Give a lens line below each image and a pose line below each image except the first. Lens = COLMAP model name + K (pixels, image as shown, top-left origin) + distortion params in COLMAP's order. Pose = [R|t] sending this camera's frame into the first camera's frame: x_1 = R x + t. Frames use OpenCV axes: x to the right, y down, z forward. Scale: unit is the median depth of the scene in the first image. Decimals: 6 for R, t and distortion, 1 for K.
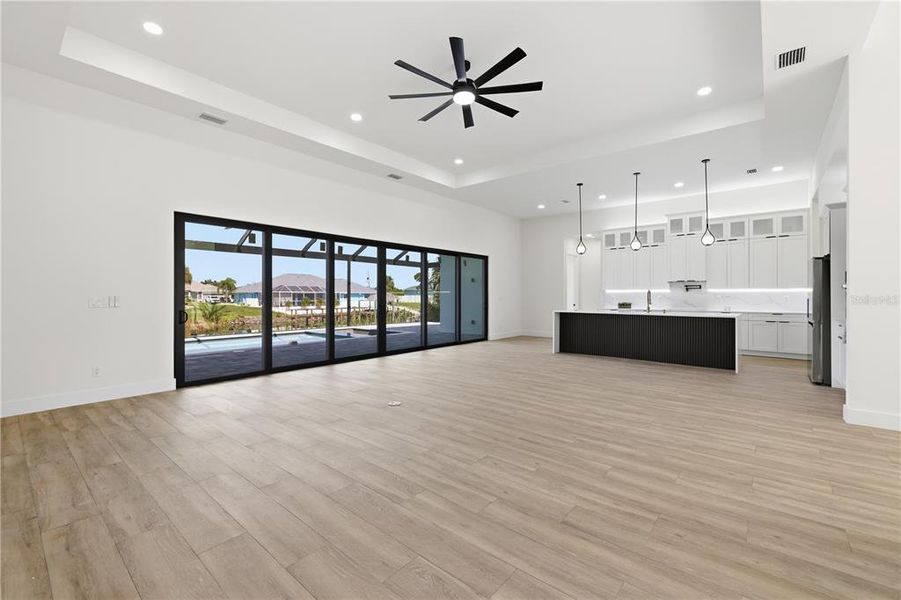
lens RADIAL K [[381.4, 0, 458.4], [0, 381.4, 299.1], [0, 0, 1]] dist [0.002013, -0.000793]
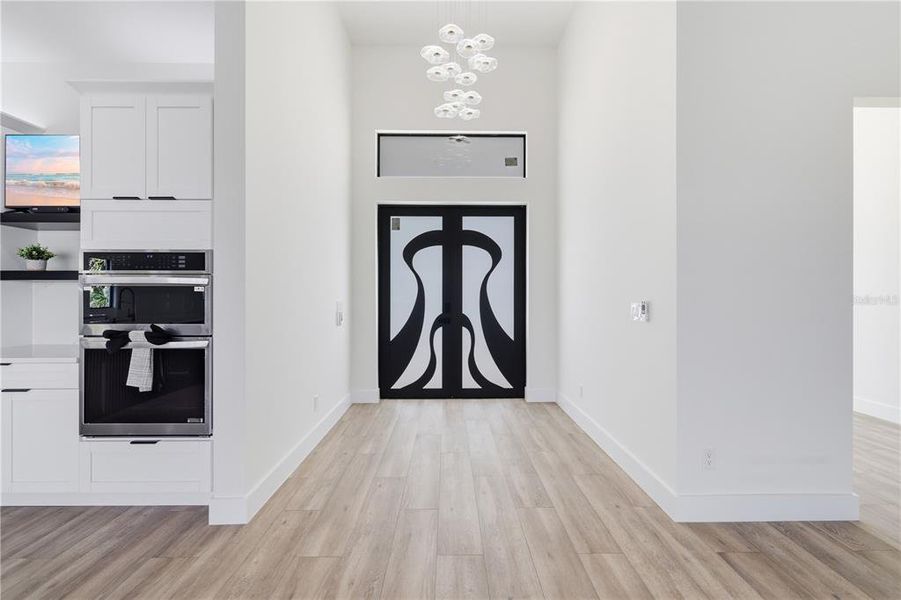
lens RADIAL K [[381.4, 0, 454.8], [0, 381.4, 297.1], [0, 0, 1]] dist [0.002013, -0.000793]
pose [[-0.643877, -0.001054, 0.765128, 0.231297], [0.007975, 0.999935, 0.008089, -0.006725], [-0.765087, 0.011310, -0.643827, 0.664300]]
